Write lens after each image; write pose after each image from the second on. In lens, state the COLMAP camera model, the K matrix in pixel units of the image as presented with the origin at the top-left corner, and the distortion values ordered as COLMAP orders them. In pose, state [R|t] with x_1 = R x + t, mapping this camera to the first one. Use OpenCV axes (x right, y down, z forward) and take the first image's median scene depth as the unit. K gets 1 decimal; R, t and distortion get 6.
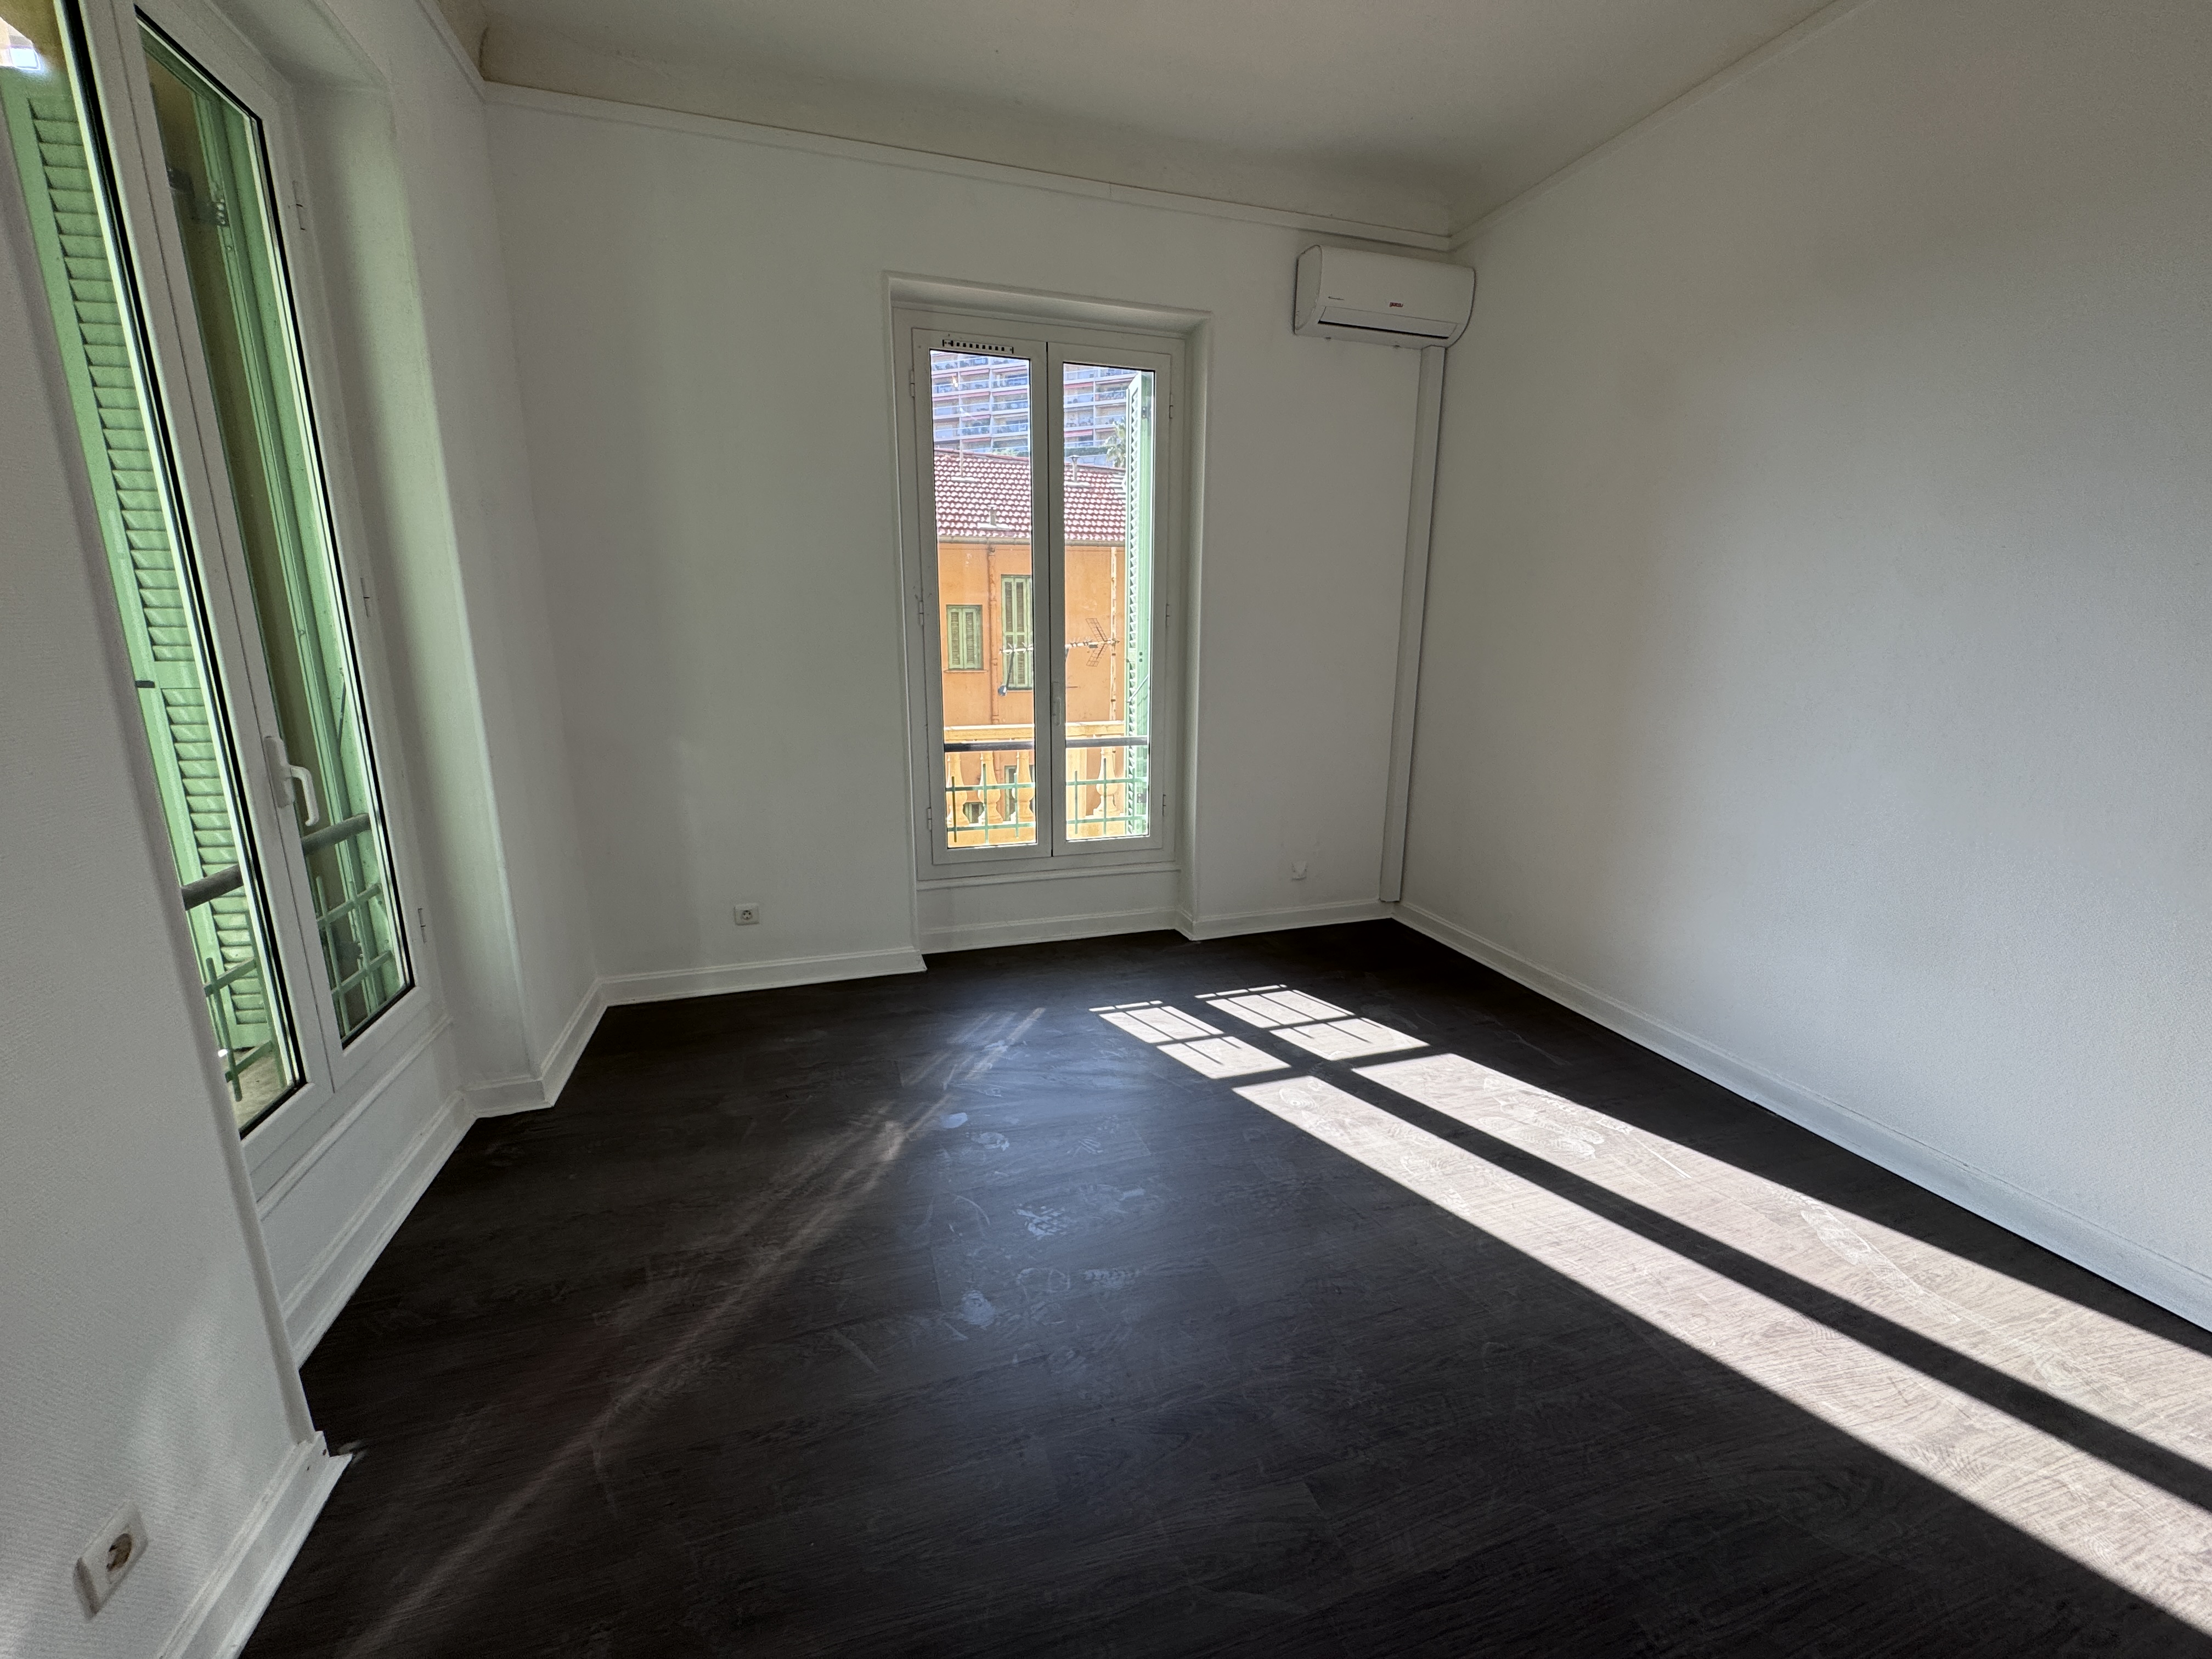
lens RADIAL K [[884.7, 0, 1106.0], [0, 884.7, 829.5], [0, 0, 1]] dist [0.002931, 0.000214]
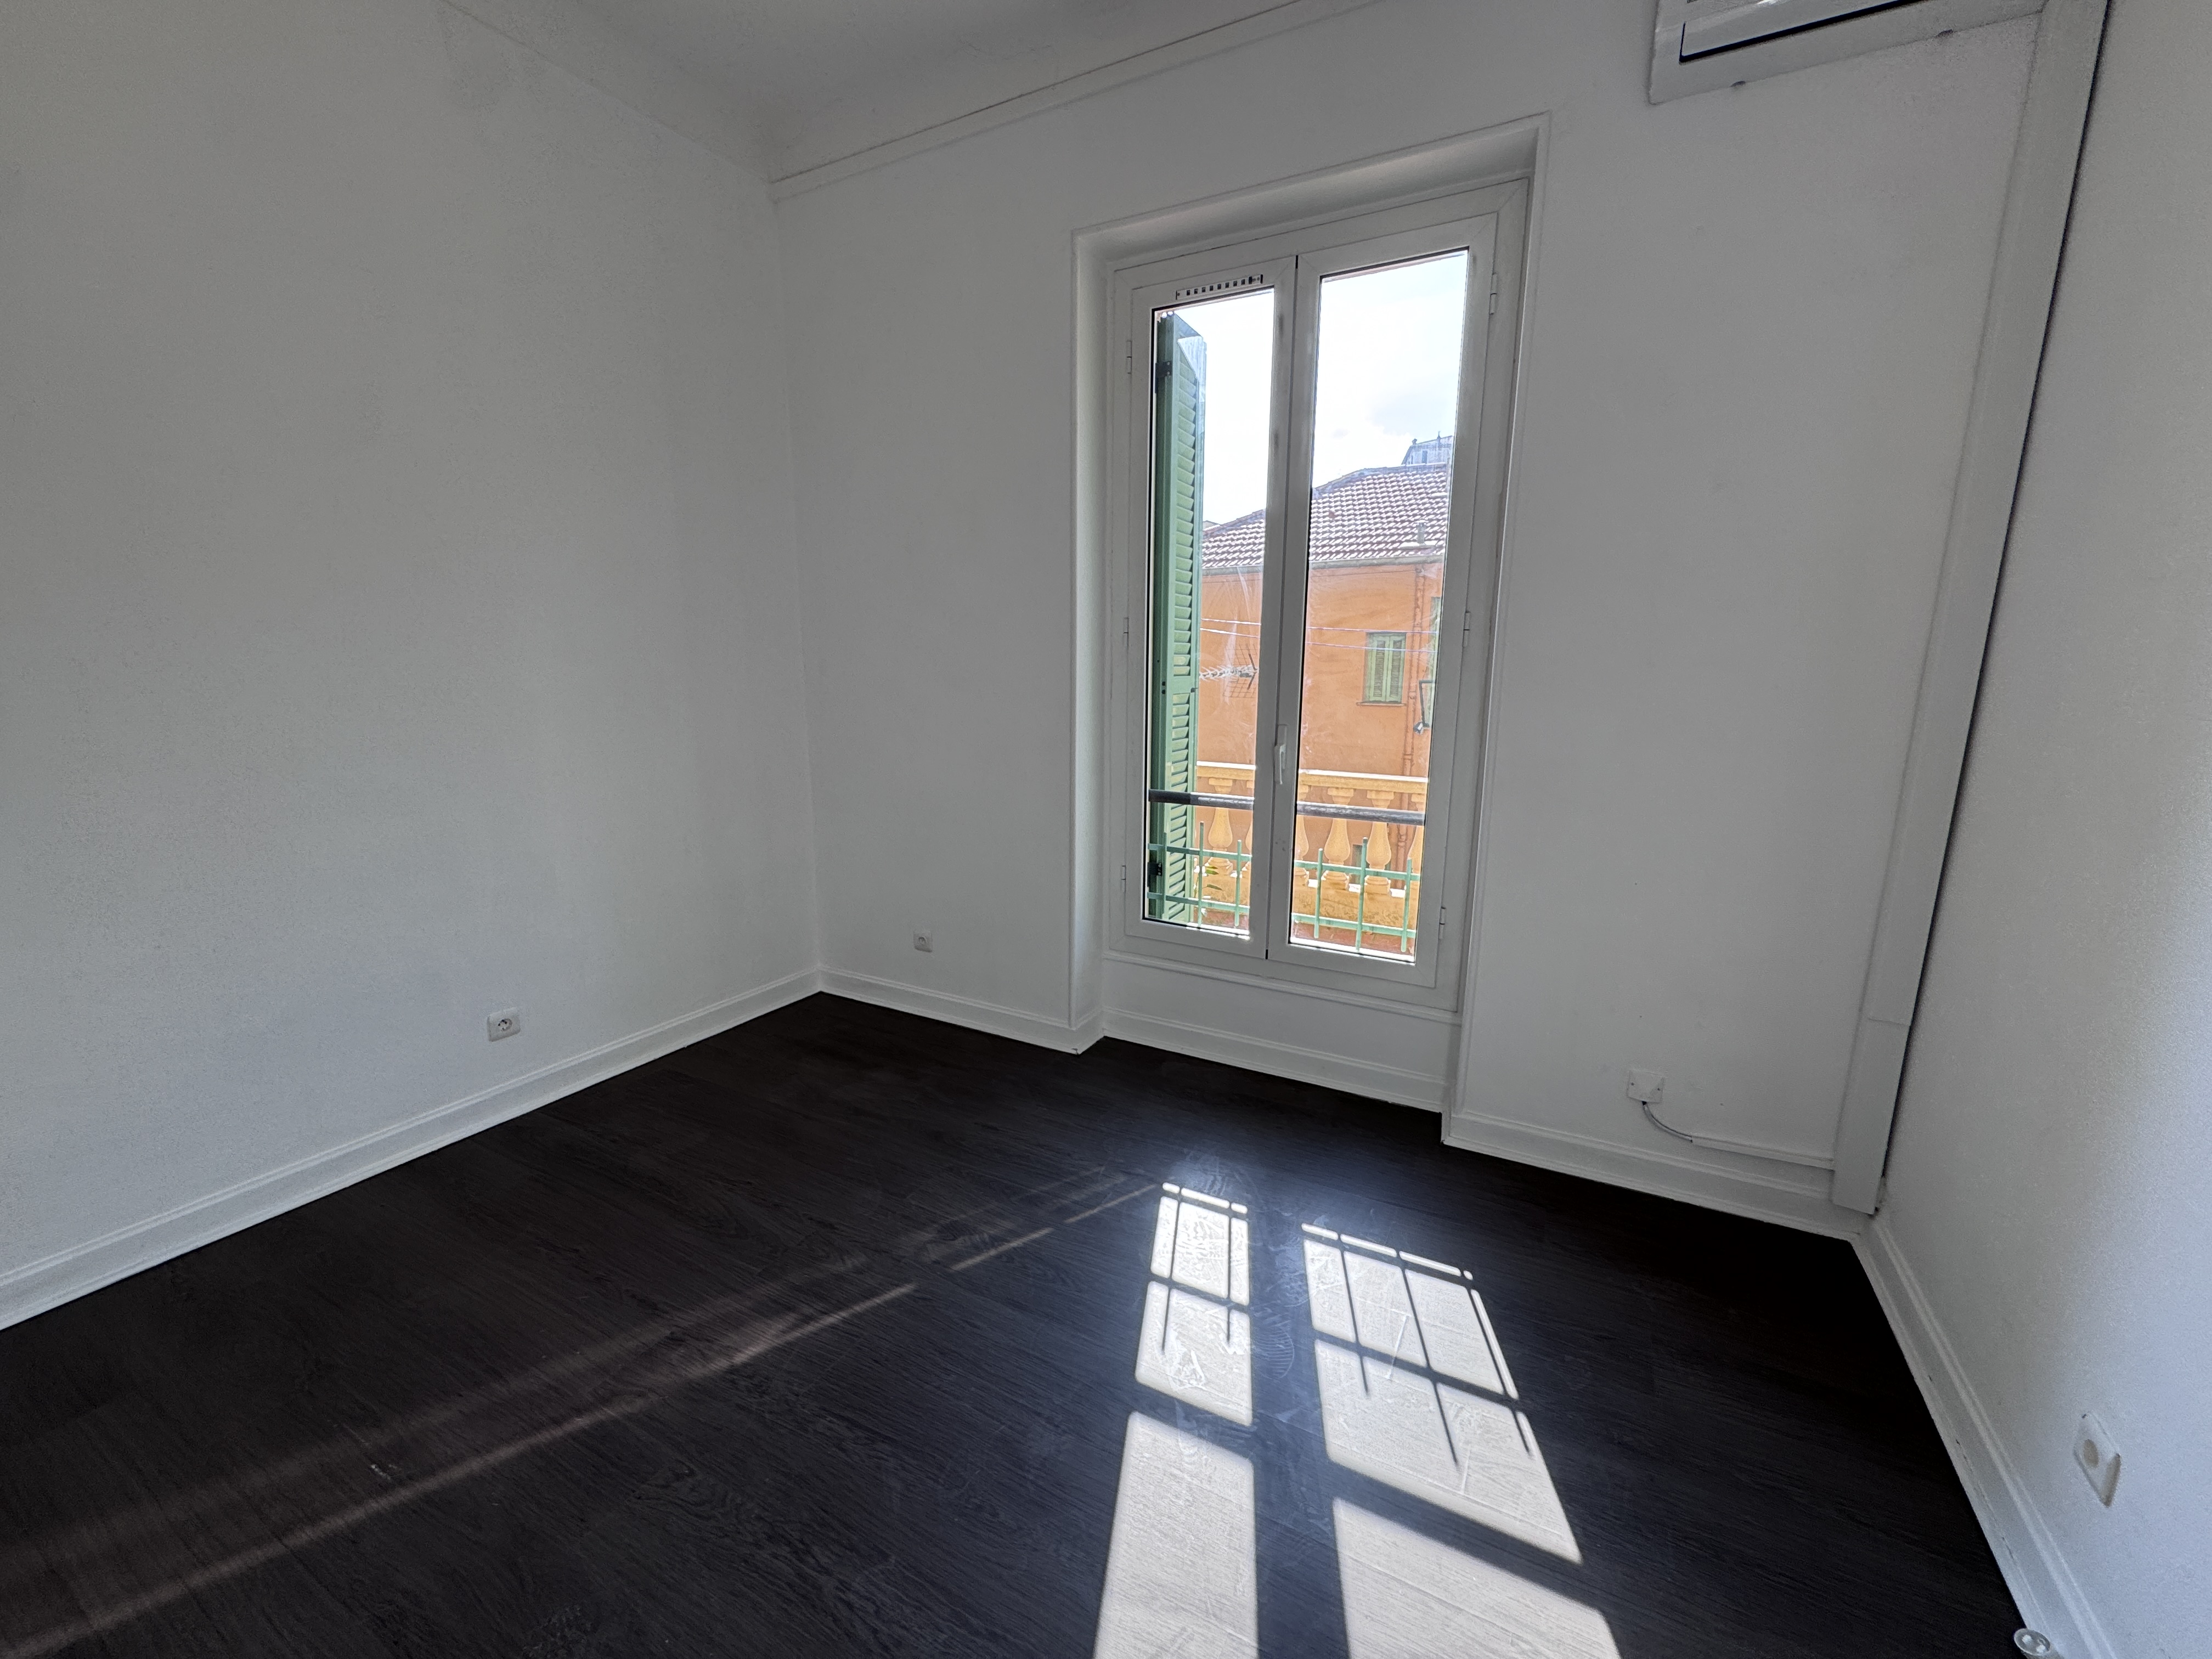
lens RADIAL K [[884.7, 0, 1122.0], [0, 884.7, 843.8], [0, 0, 1]] dist [0.000931, 0.000024]
pose [[0.697971, 0.140051, -0.702297, 0.418134], [-0.167276, 0.985445, 0.030270, -0.076717], [0.696315, 0.096350, 0.711240, 0.442907]]
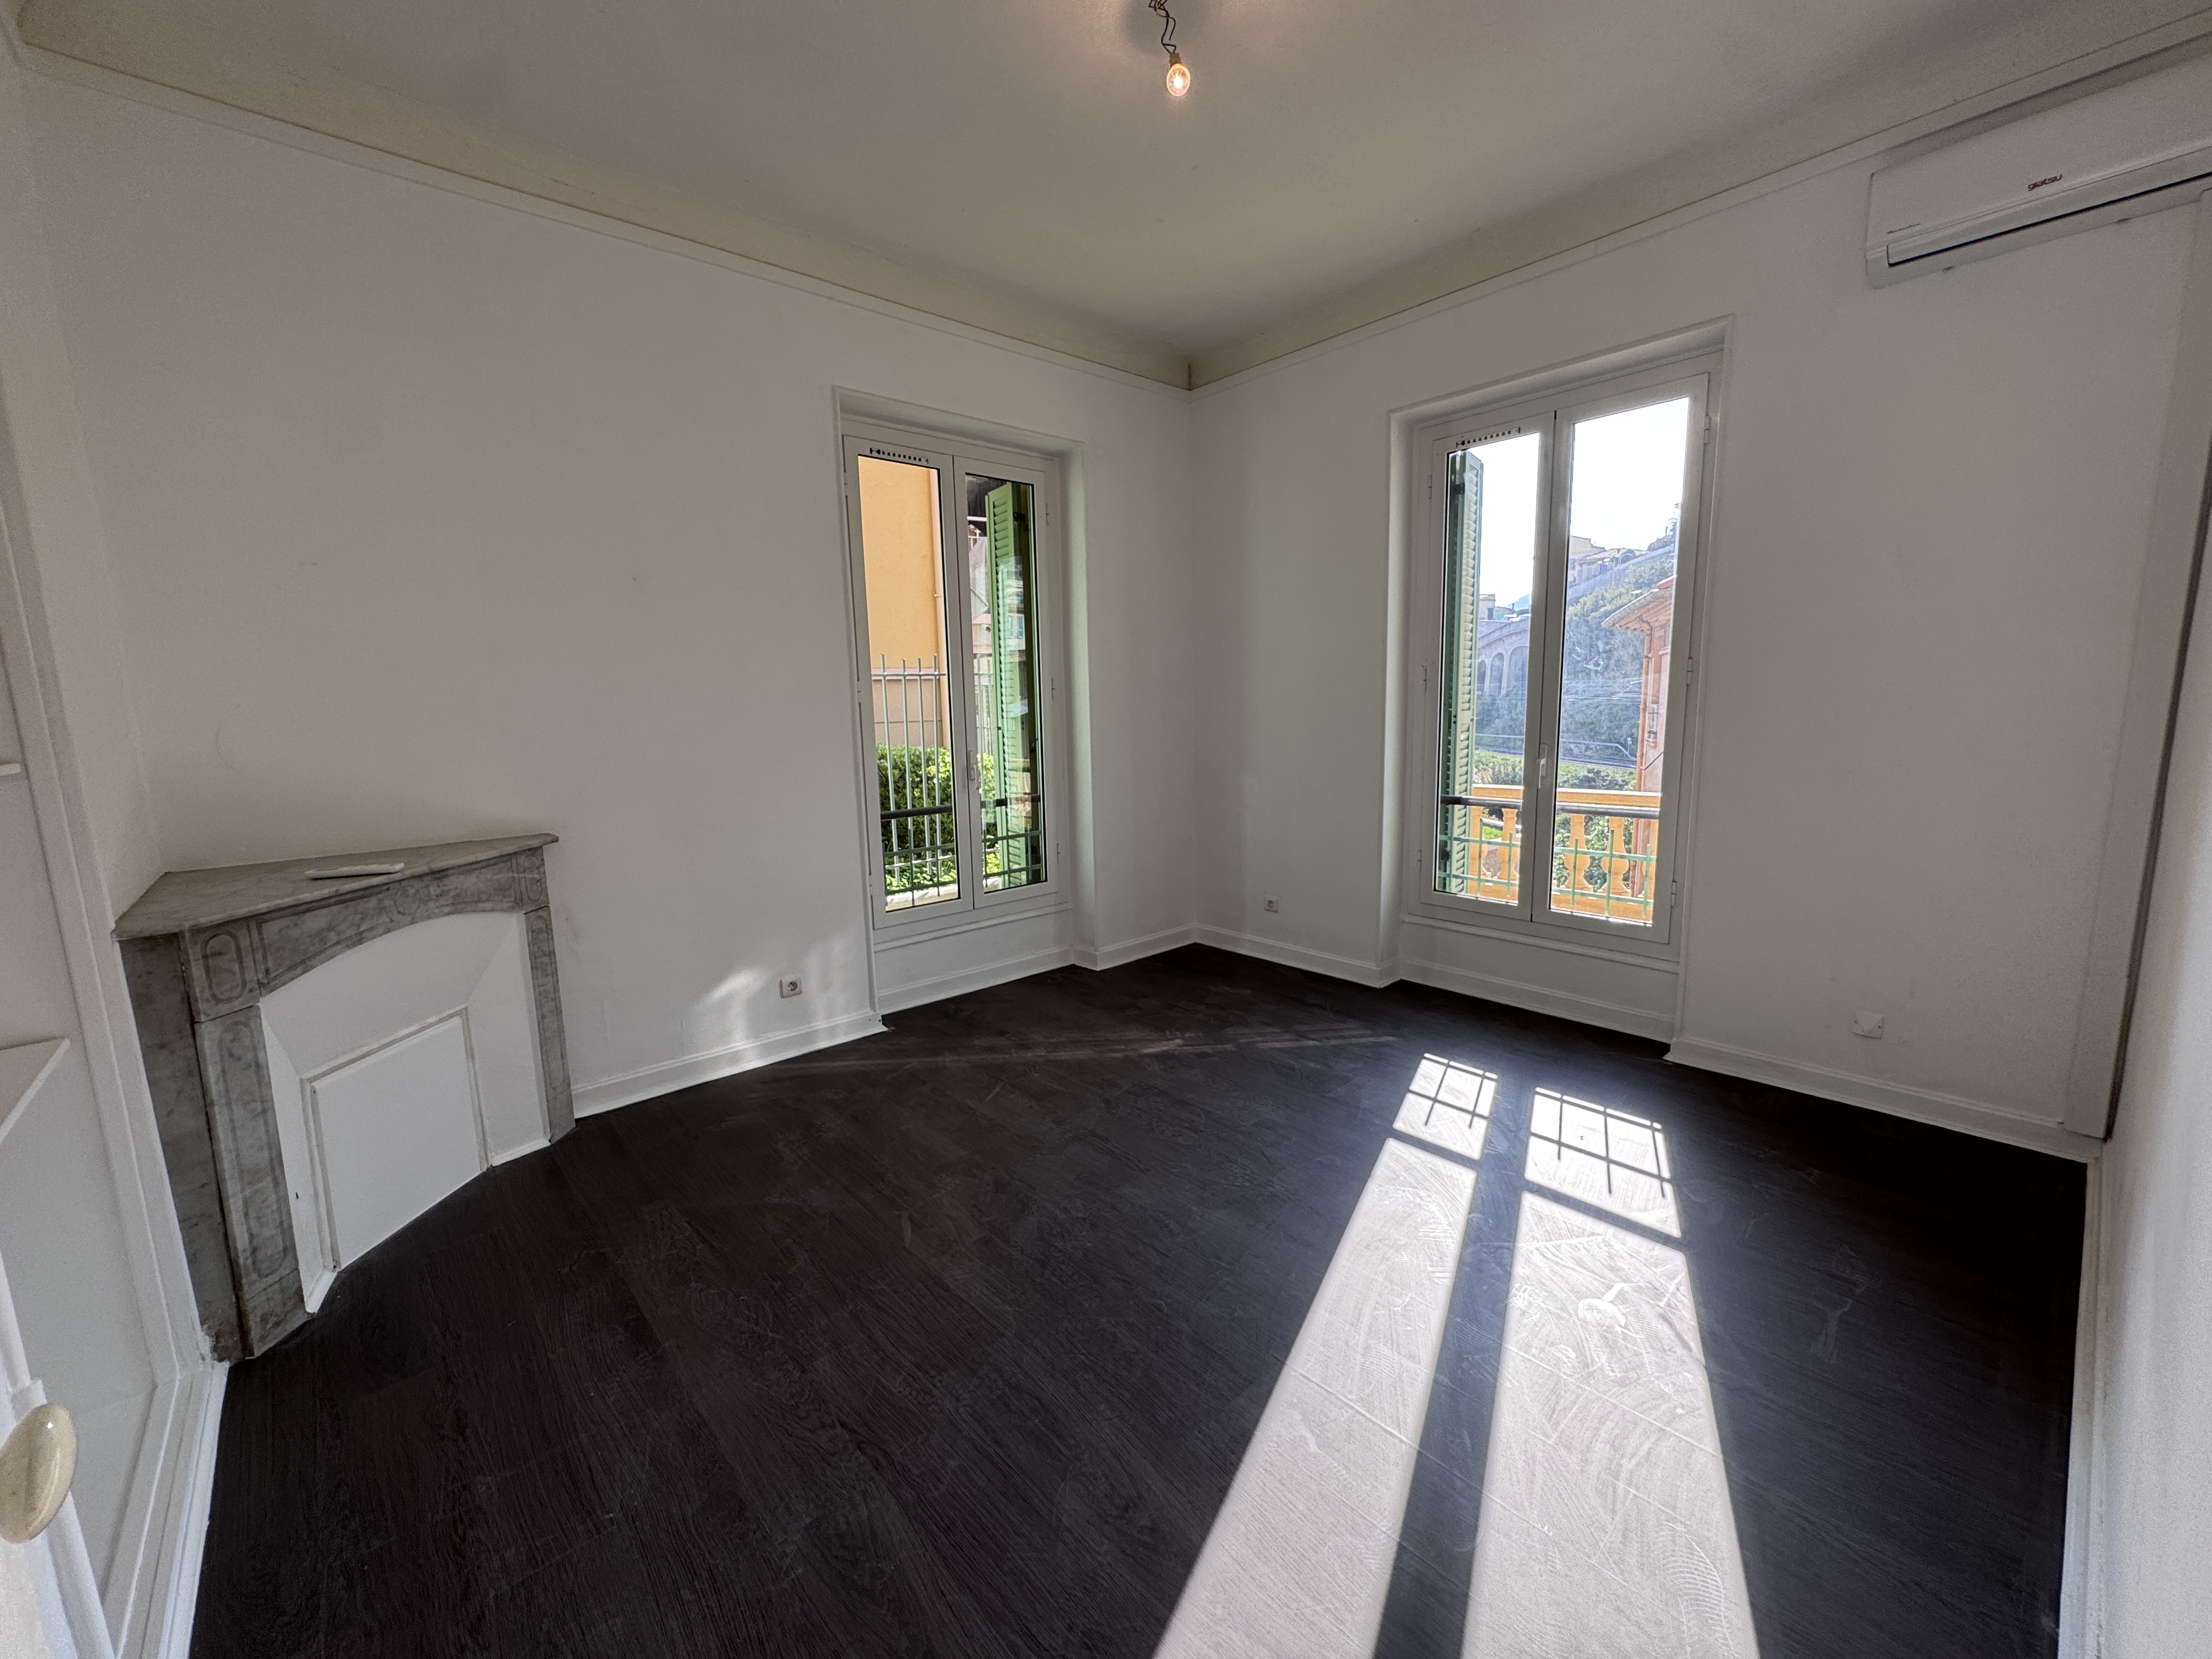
lens RADIAL K [[884.7, 0, 1122.0], [0, 884.7, 843.8], [0, 0, 1]] dist [0.000931, 0.000024]
pose [[0.413764, 0.133432, -0.900553, 0.721941], [-0.176464, 0.982195, 0.064451, -0.043450], [0.893118, 0.132248, 0.429942, 0.192113]]
